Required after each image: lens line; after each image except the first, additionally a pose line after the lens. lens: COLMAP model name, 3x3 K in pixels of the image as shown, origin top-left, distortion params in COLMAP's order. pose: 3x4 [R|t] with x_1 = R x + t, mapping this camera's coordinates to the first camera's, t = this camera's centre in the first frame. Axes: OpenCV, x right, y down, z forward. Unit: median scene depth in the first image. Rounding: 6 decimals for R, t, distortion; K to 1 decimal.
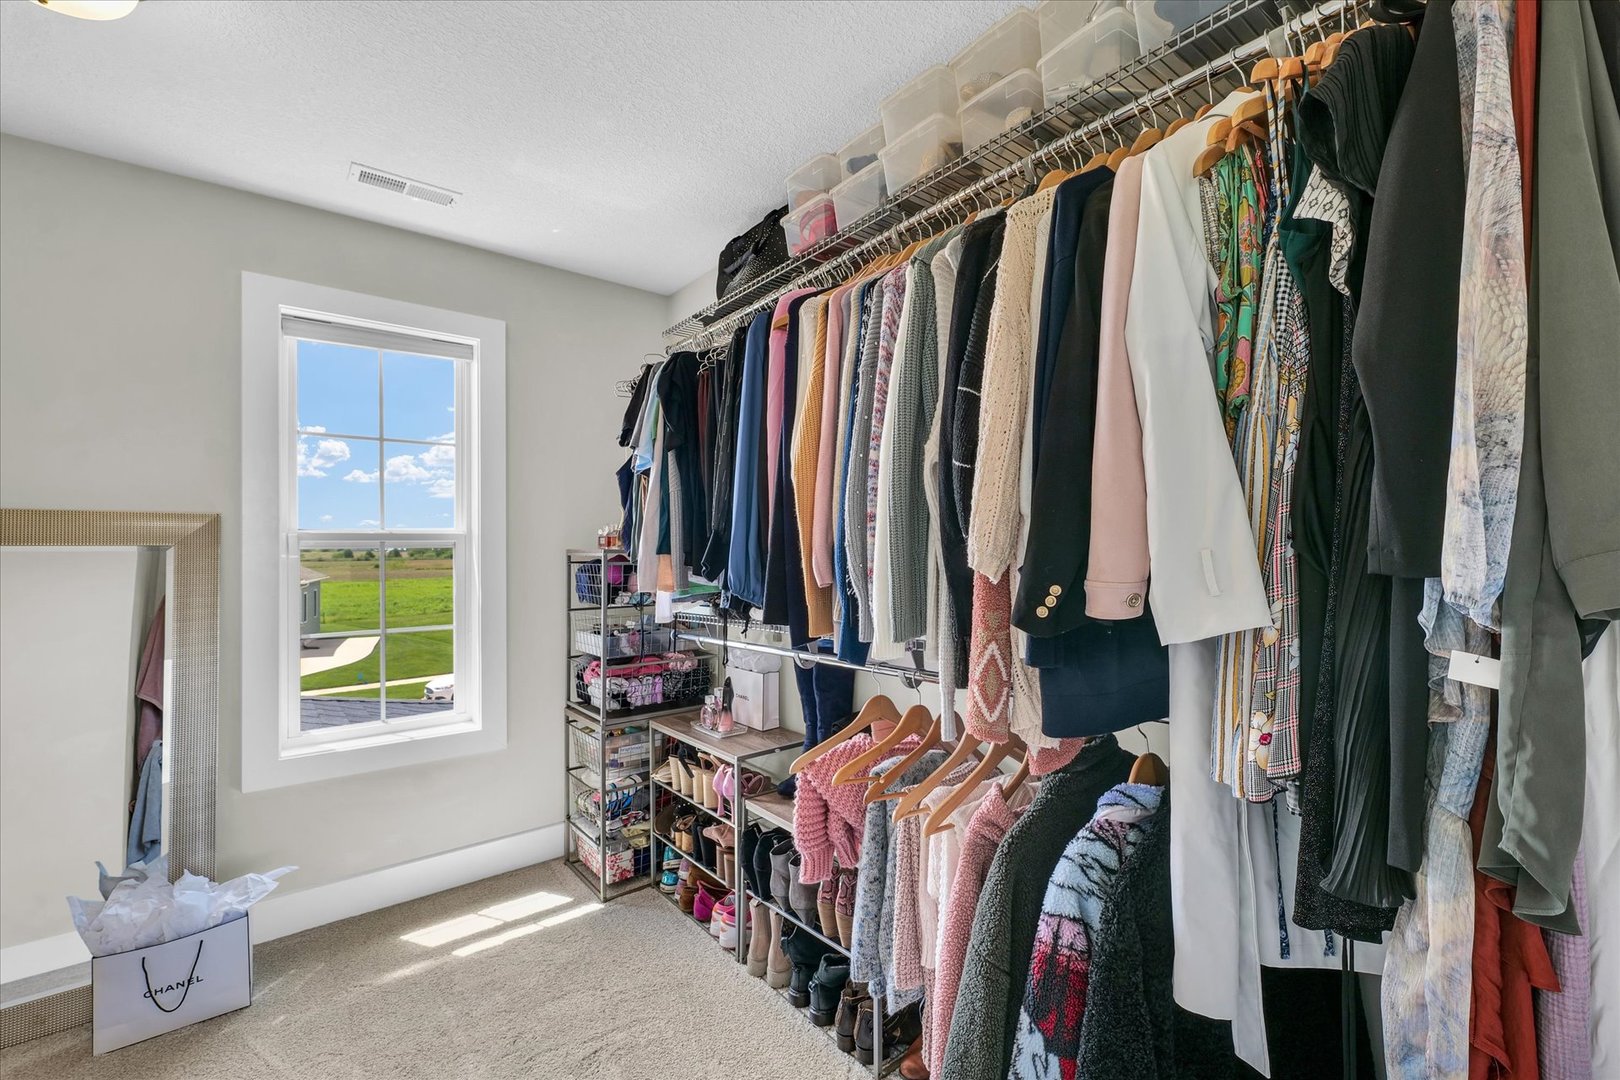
lens RADIAL K [[681.2, 0, 803.7], [0, 681.2, 545.0], [0, 0, 1]] dist [0.001276, 0.000262]
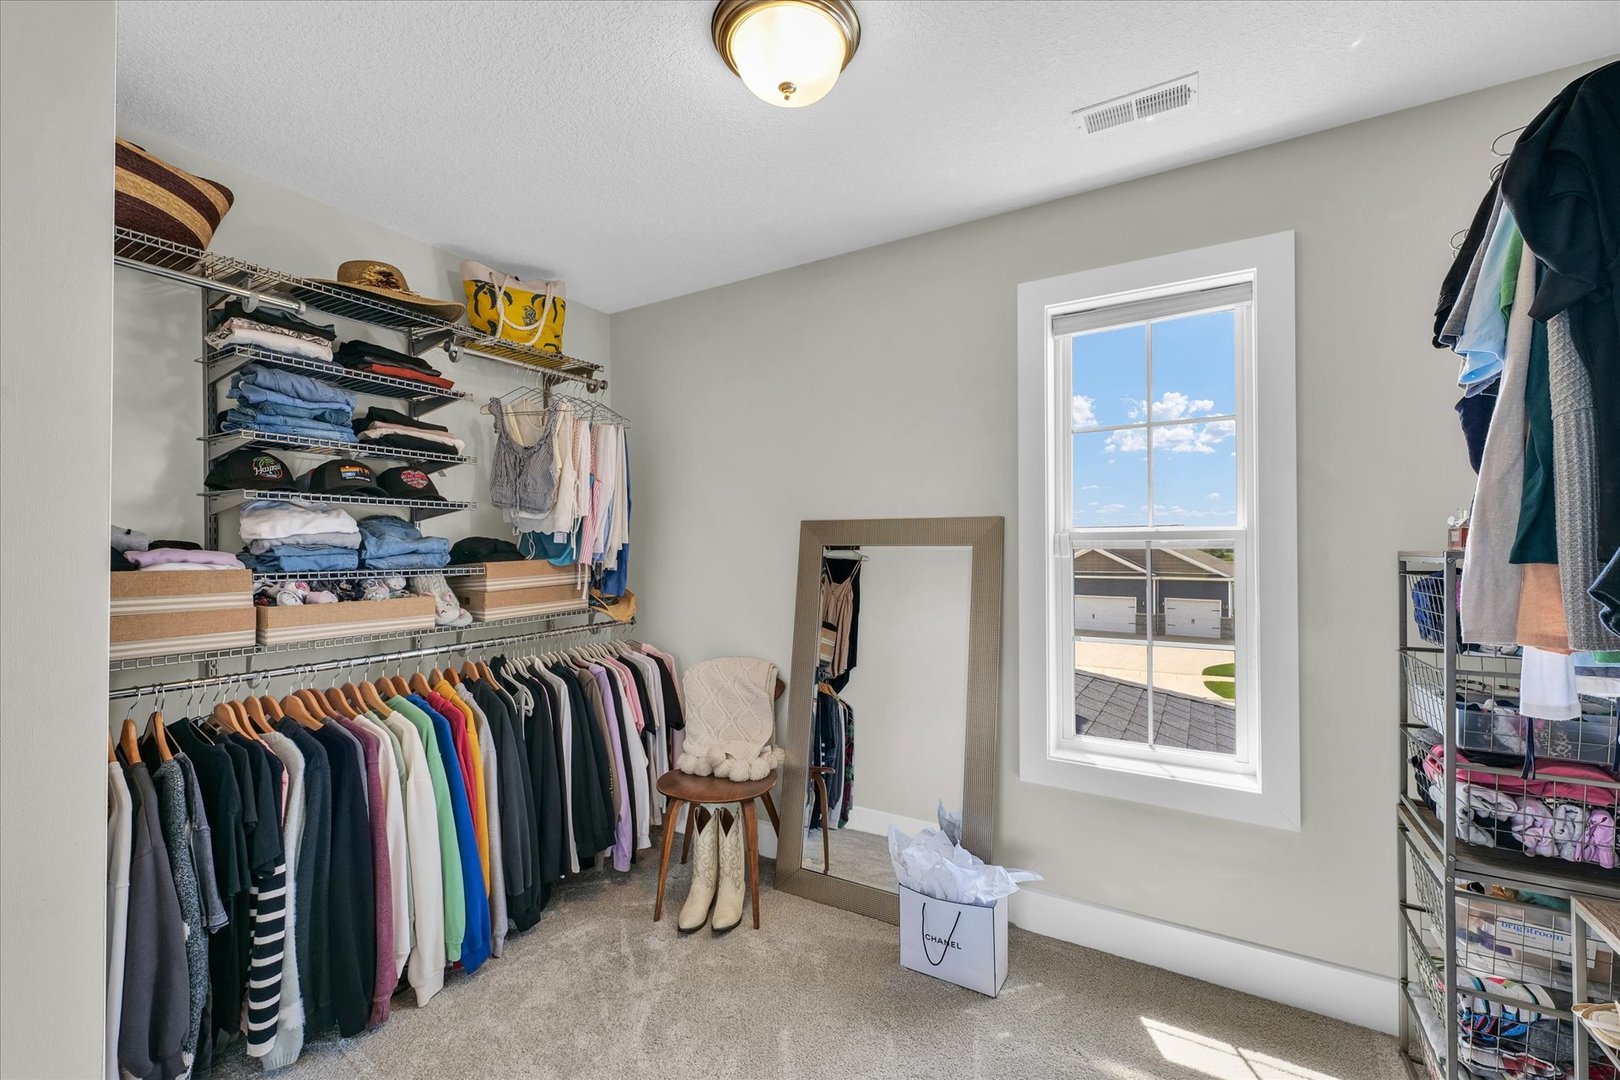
lens RADIAL K [[681.2, 0, 803.7], [0, 681.2, 545.0], [0, 0, 1]] dist [0.001276, 0.000262]
pose [[0.405958, -0.003177, -0.913886, 0.002958], [0.000503, 0.999995, -0.003253, 0.003186], [0.913892, 0.000861, 0.405957, 0.323164]]
